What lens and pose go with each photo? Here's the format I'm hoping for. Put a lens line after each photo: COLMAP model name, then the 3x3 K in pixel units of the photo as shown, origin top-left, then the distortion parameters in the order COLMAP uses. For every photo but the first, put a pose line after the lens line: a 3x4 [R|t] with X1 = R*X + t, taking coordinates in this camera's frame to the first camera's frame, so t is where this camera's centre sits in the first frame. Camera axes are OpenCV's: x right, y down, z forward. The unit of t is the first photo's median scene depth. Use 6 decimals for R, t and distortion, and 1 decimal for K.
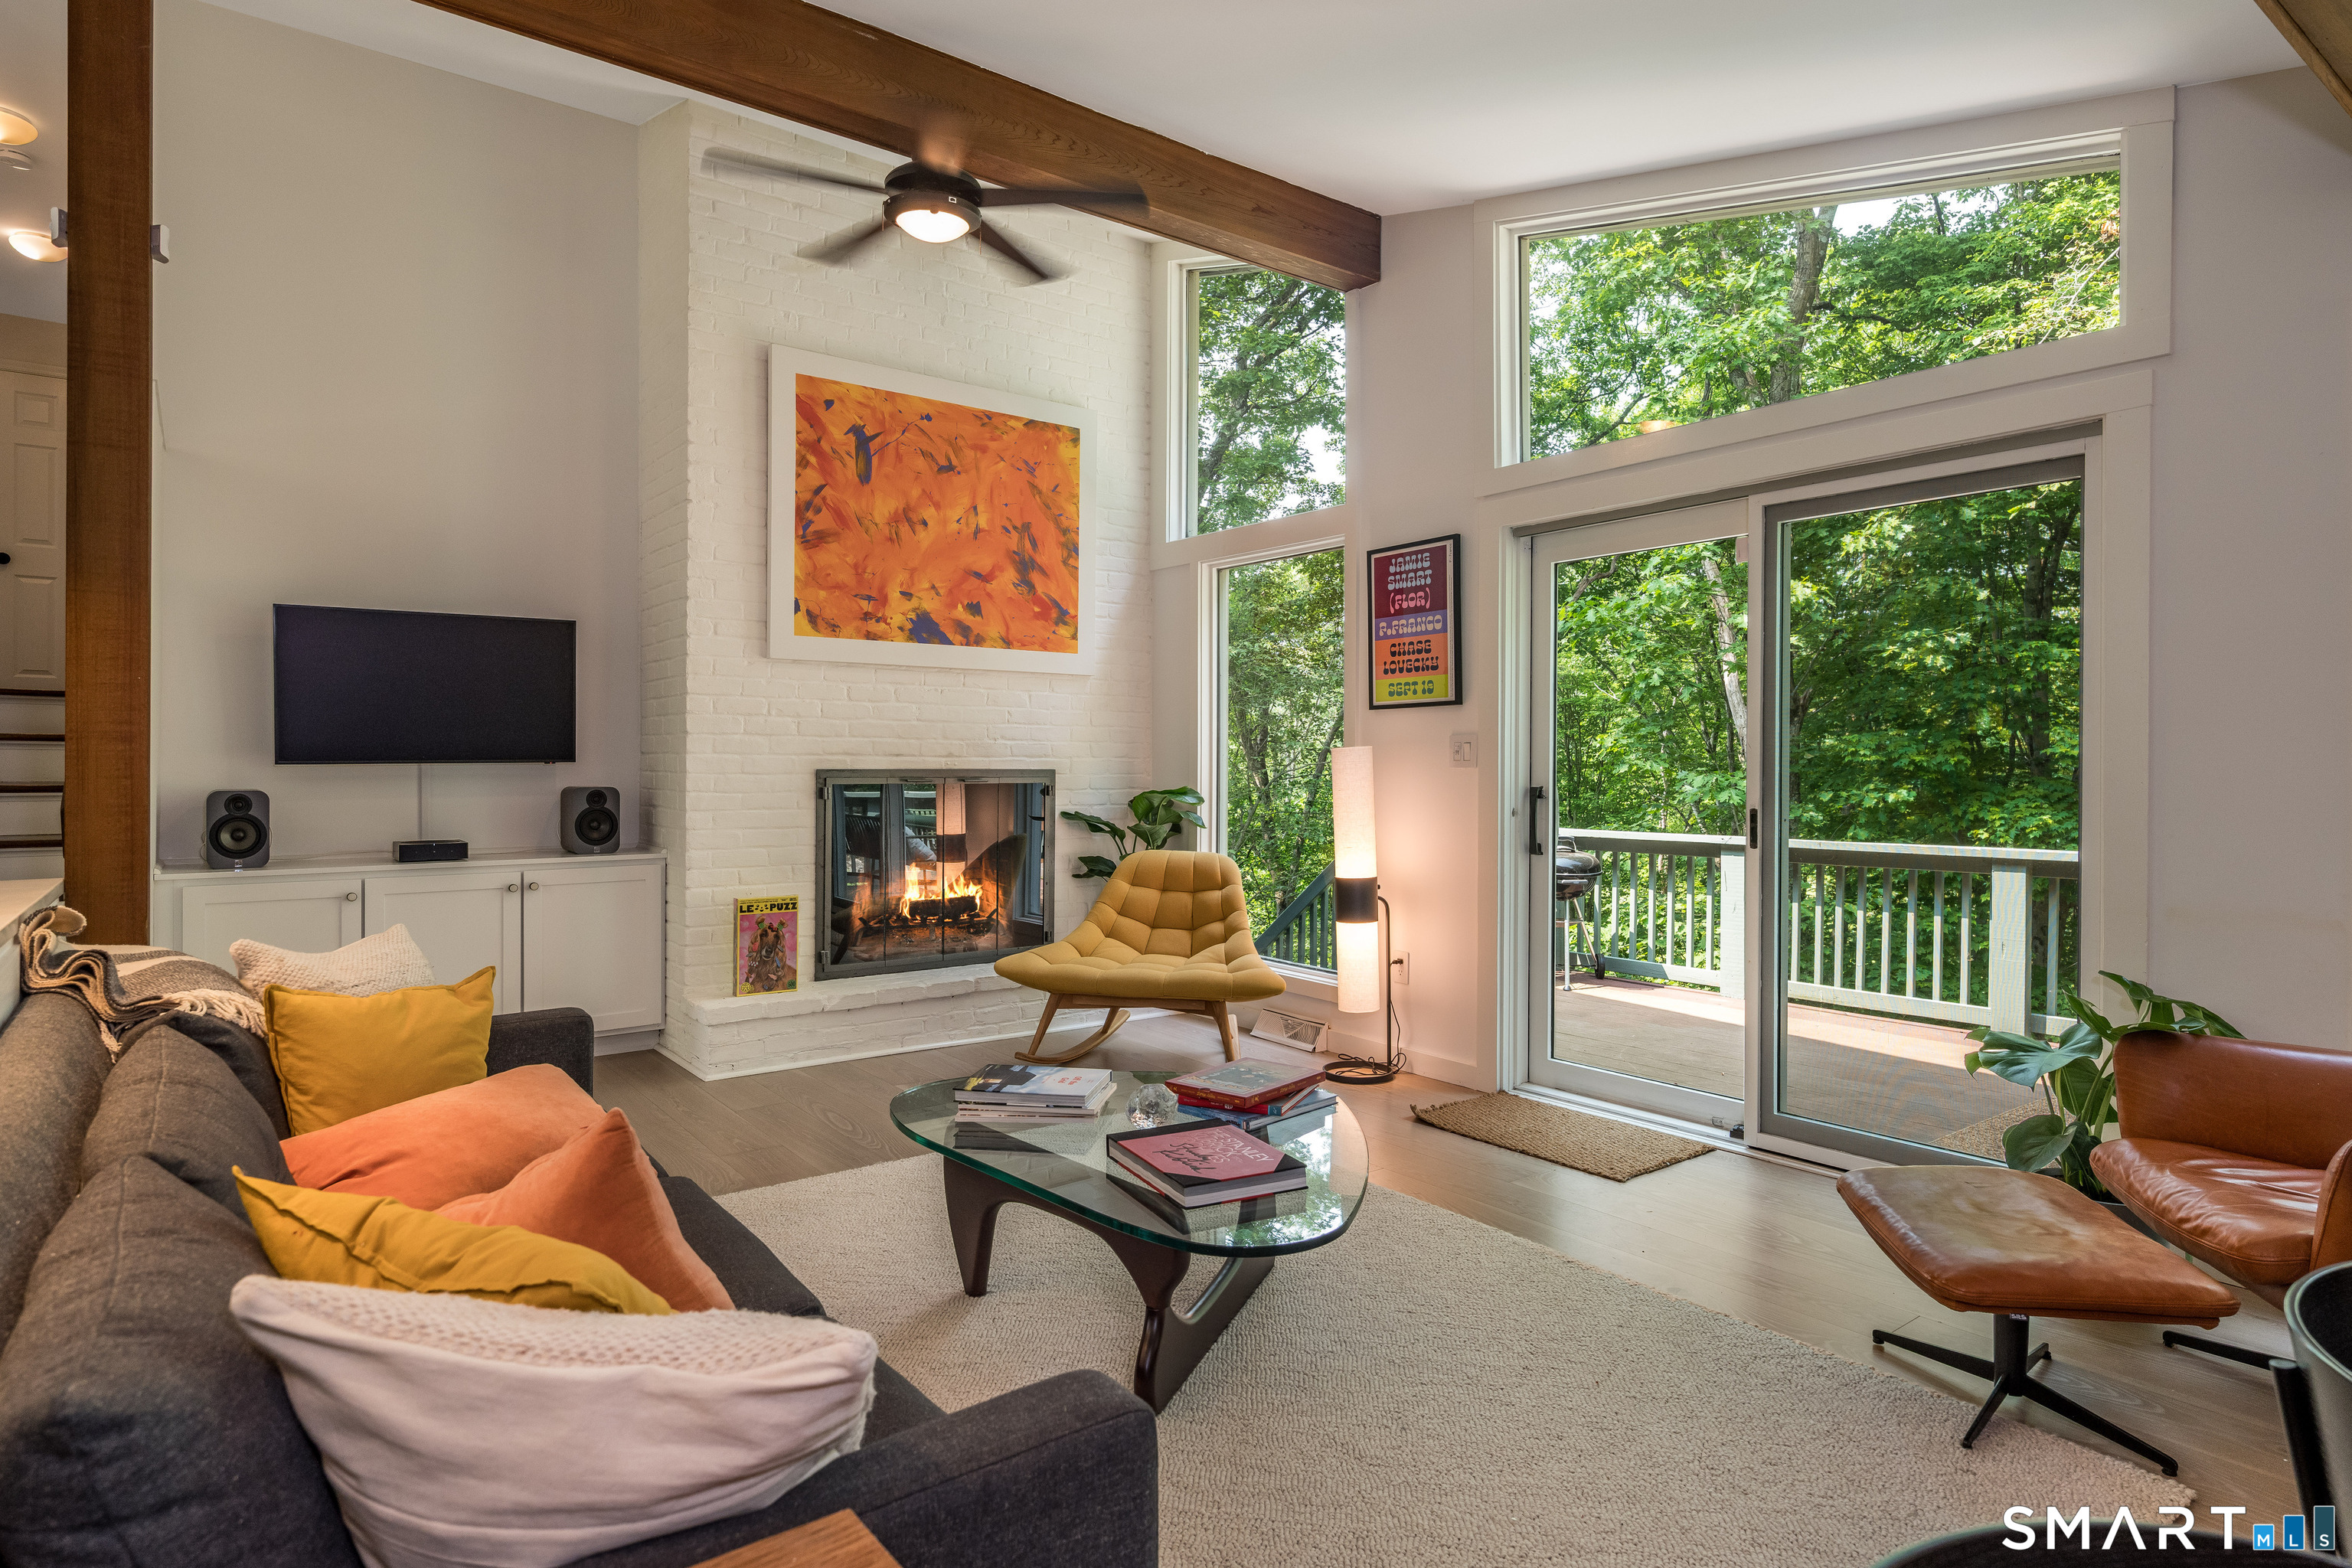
lens RADIAL K [[1267.4, 0, 1174.7], [0, 1267.4, 771.7], [0, 0, 1]] dist [0.005379, -0.002784]
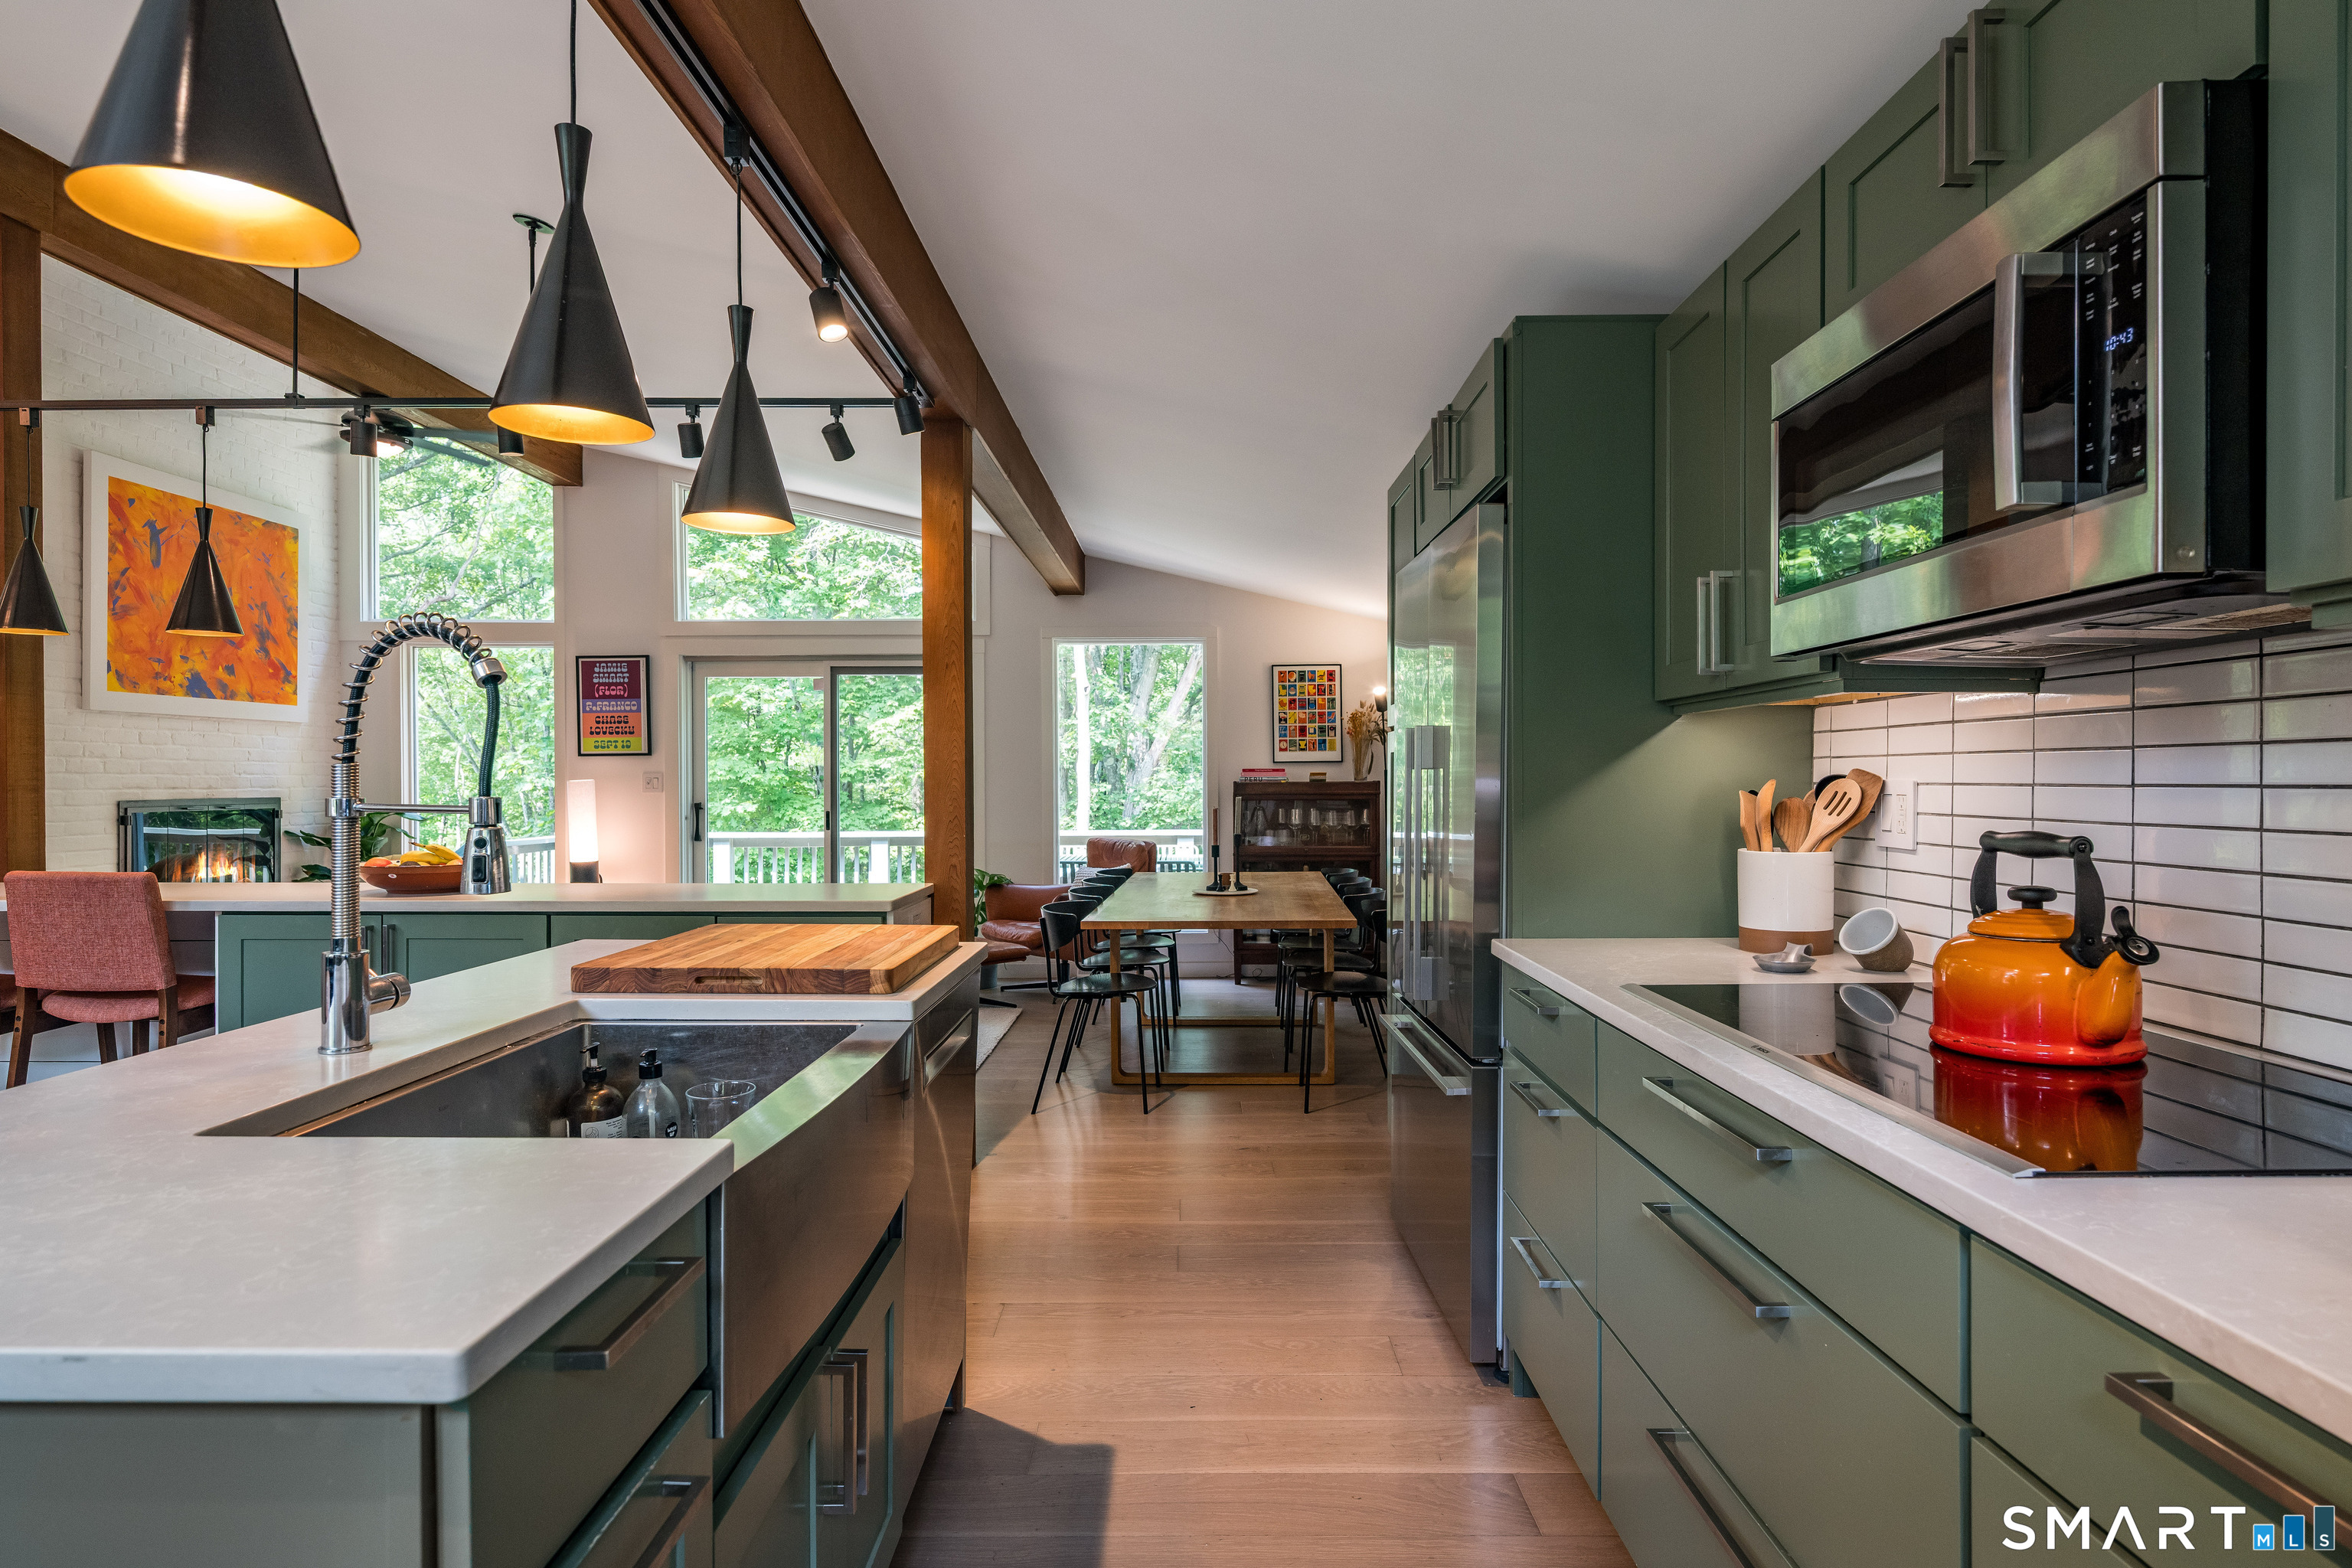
lens RADIAL K [[1267.4, 0, 1182.0], [0, 1267.4, 782.7], [0, 0, 1]] dist [0.005379, -0.002784]
pose [[0.607847, -0.008088, 0.794013, -0.619737], [0.009623, 0.999950, 0.002819, -0.012839], [-0.793996, 0.005927, 0.607895, -0.536561]]
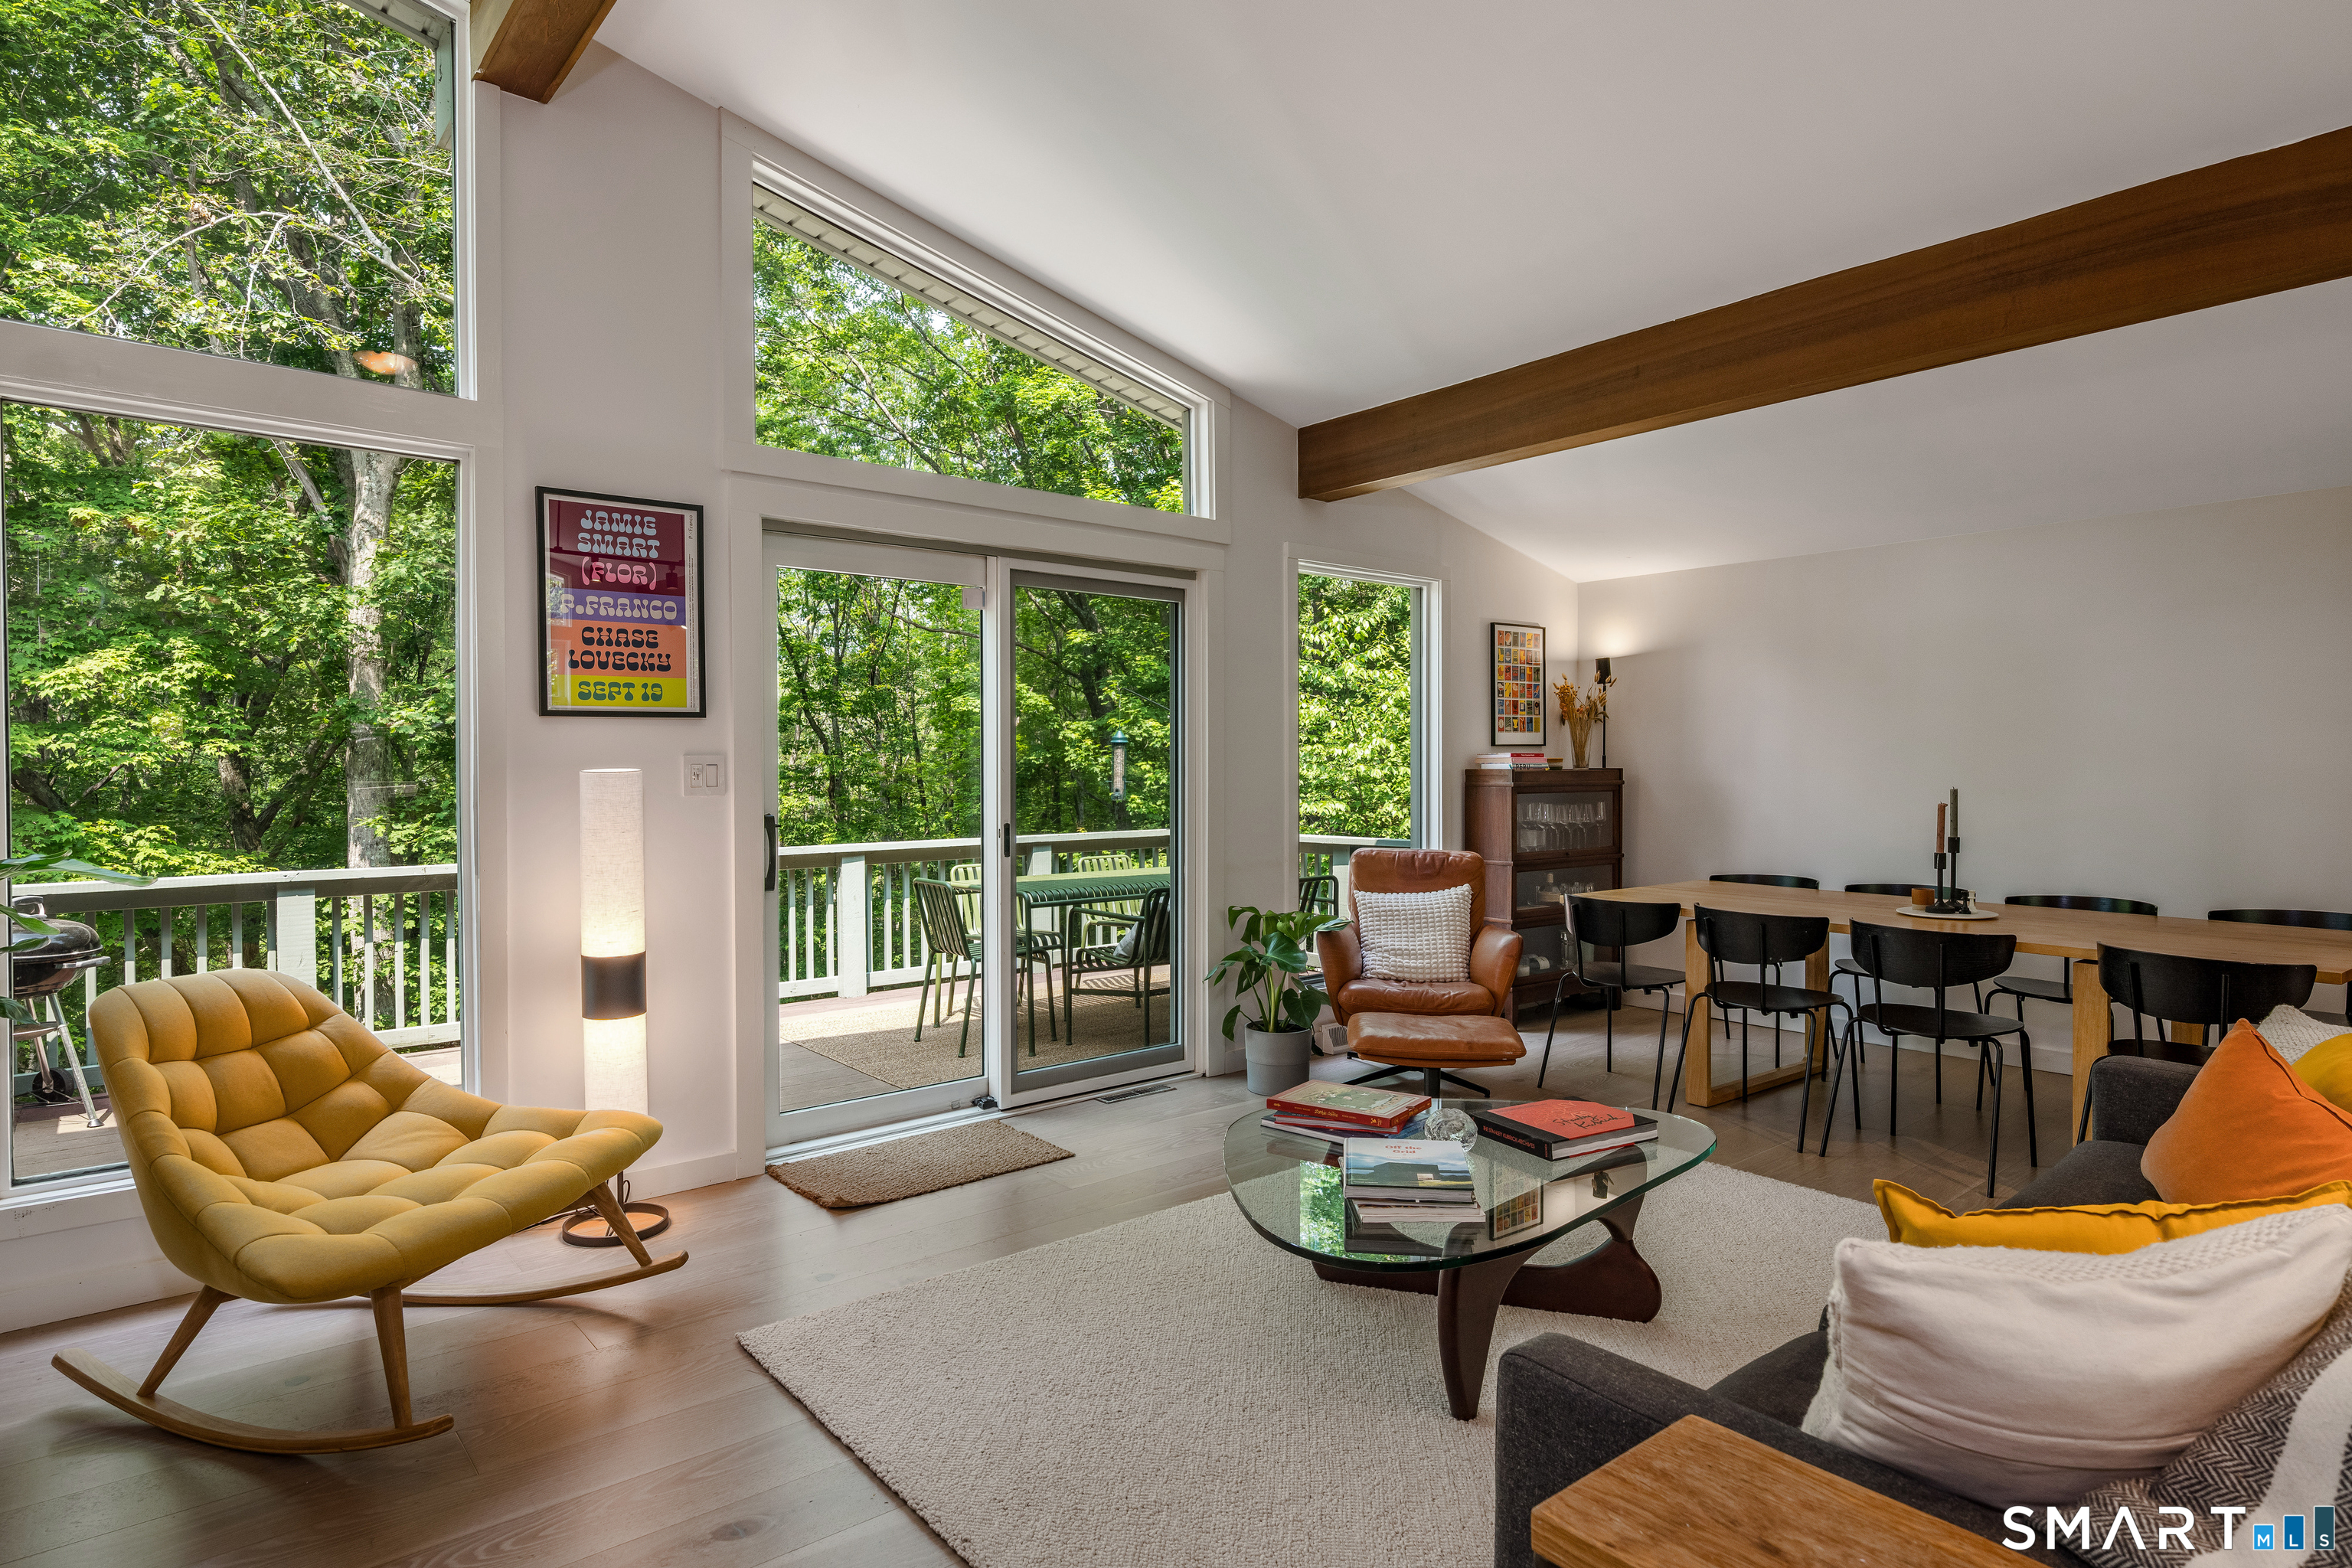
lens RADIAL K [[1267.4, 0, 1172.1], [0, 1267.4, 784.1], [0, 0, 1]] dist [0.005379, -0.002784]
pose [[-0.050727, -0.013258, 0.998625, -0.537679], [0.013687, 0.999809, 0.013969, -0.015791], [-0.998619, 0.014377, -0.050536, 0.664708]]
